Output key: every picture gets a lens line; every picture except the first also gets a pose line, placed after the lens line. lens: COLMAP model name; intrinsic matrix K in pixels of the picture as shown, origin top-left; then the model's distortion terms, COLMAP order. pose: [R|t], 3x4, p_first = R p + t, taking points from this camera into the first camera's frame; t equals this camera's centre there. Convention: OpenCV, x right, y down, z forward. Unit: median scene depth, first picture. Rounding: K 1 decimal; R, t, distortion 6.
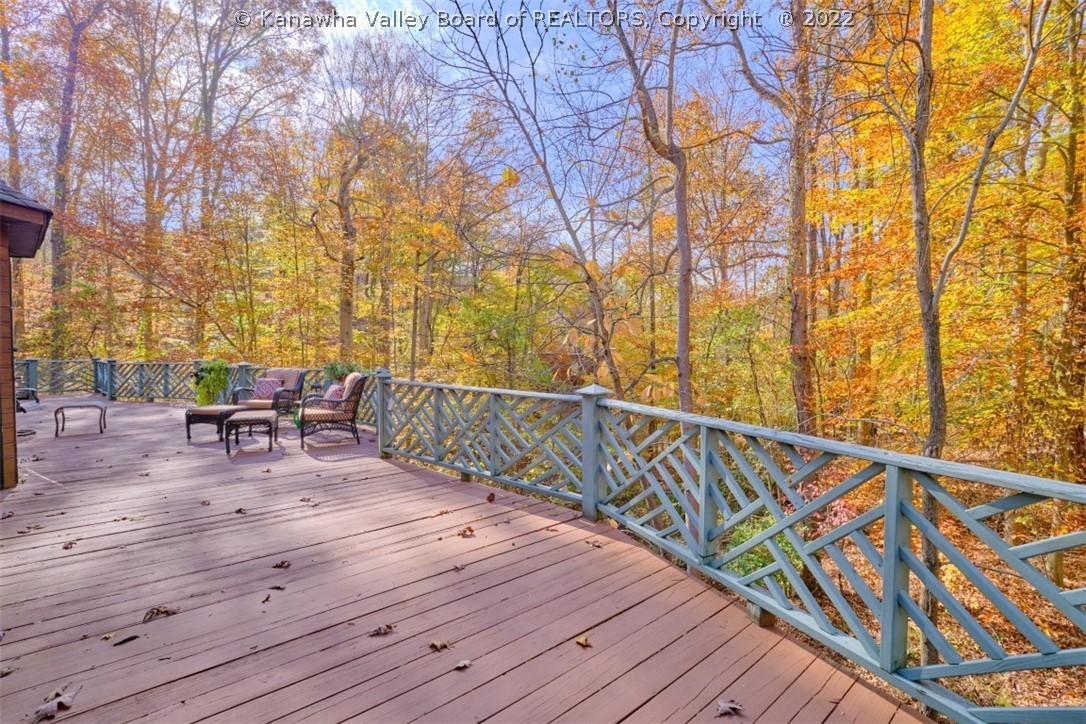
lens RADIAL K [[478.0, 0, 539.1], [0, 478.0, 357.3], [0, 0, 1]] dist [-0.000562, -0.002828]
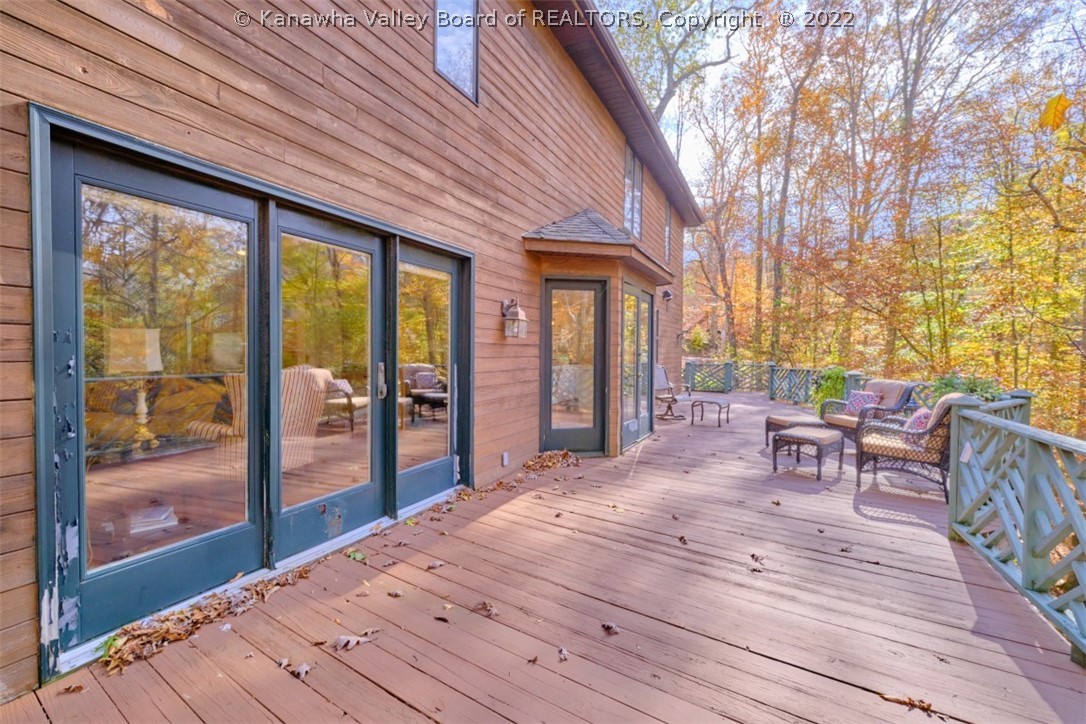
lens RADIAL K [[478.0, 0, 543.6], [0, 478.0, 362.4], [0, 0, 1]] dist [-0.000562, -0.002828]
pose [[0.290390, 0.022261, -0.956649, 0.106314], [-0.028086, 0.999497, 0.014732, -0.004978], [0.956496, 0.022590, 0.290869, 0.421407]]
